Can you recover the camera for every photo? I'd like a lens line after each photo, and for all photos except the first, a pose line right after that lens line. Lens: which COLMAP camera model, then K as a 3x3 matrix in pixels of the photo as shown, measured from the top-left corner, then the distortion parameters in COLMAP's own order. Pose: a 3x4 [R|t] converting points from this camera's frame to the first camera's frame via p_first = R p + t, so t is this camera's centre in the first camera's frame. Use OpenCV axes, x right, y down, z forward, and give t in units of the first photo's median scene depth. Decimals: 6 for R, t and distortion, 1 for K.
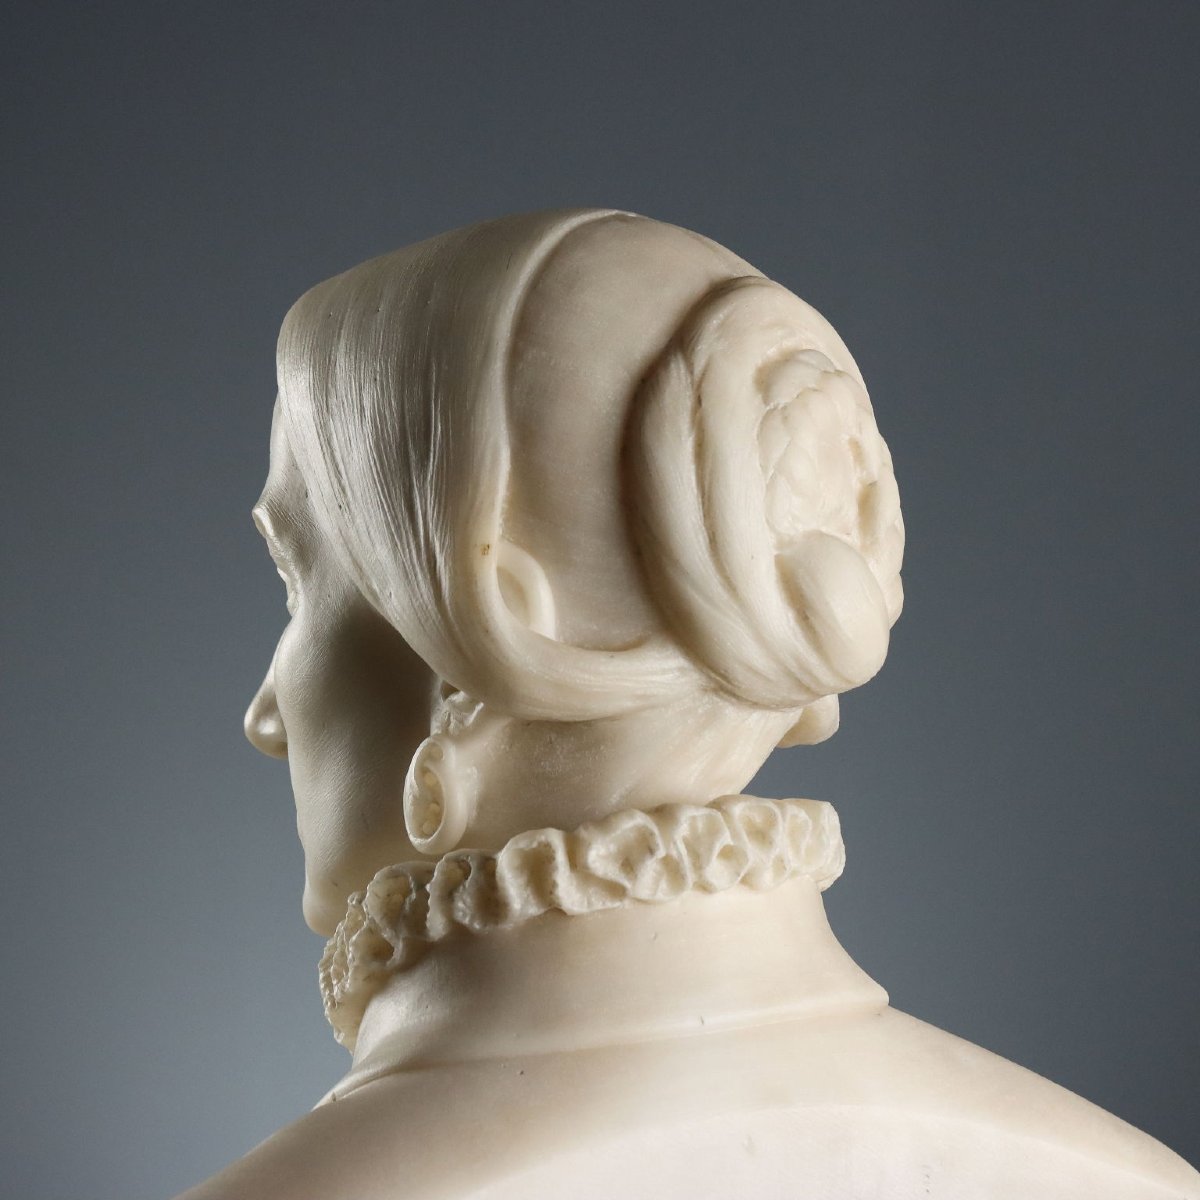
lens RADIAL K [[2546.8, 0, 598.1], [0, 2546.8, 604.2], [0, 0, 1]] dist [-0.050094, 0.000000]
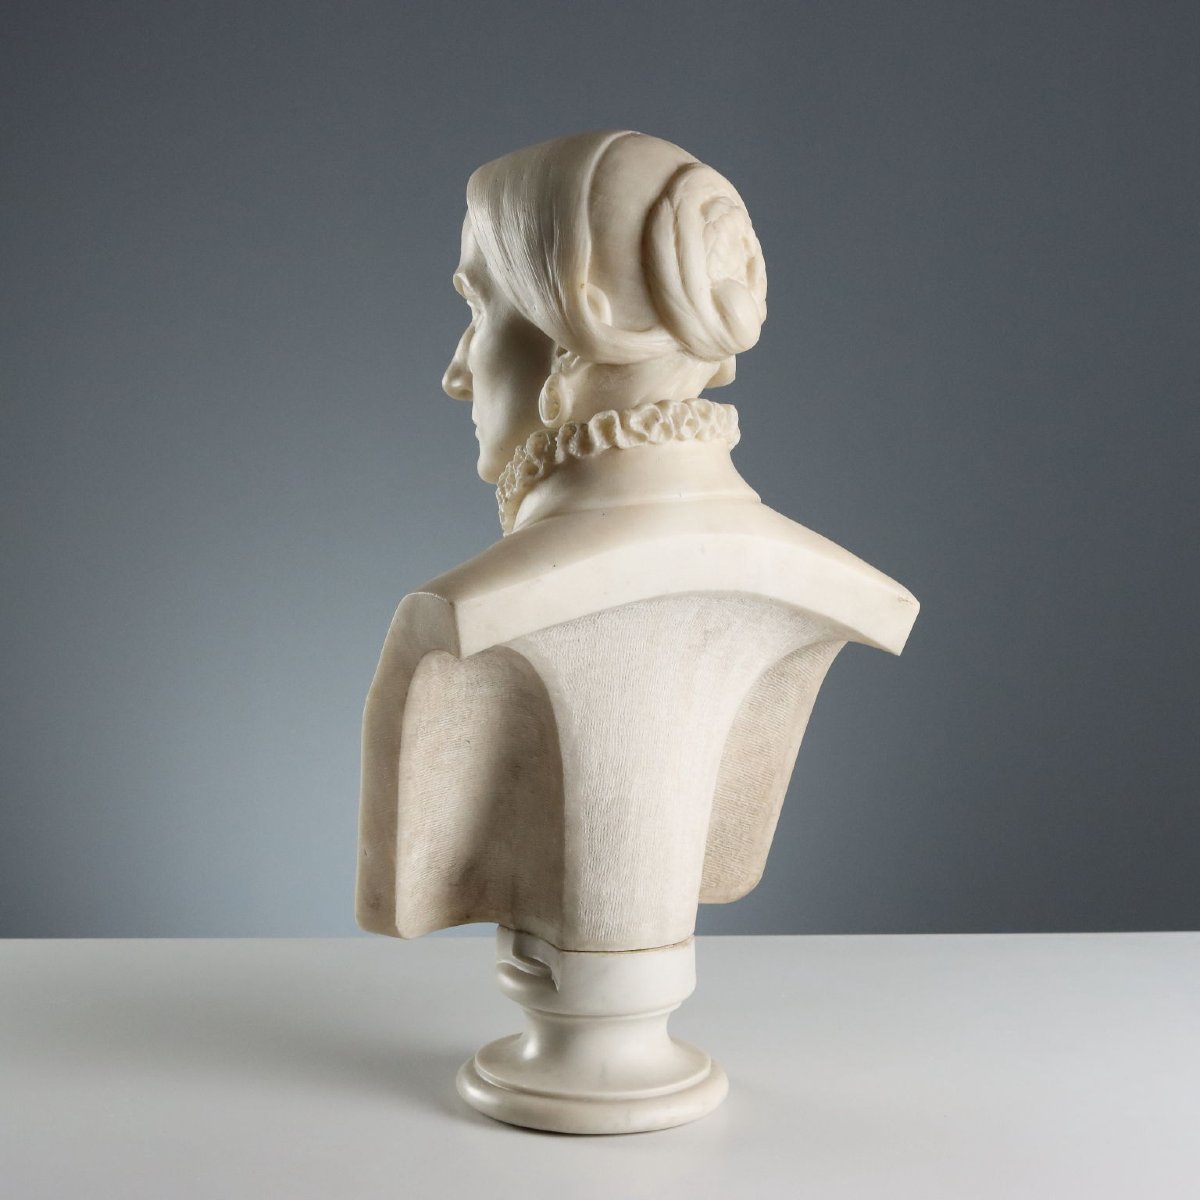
lens RADIAL K [[2546.8, 0, 603.2], [0, 2546.8, 596.8], [0, 0, 1]] dist [-0.050094, 0.000000]
pose [[0.997597, -0.010334, 0.068515, -0.176052], [0.006972, 0.998768, 0.049127, 0.137240], [-0.068938, -0.048531, 0.996440, -1.202649]]
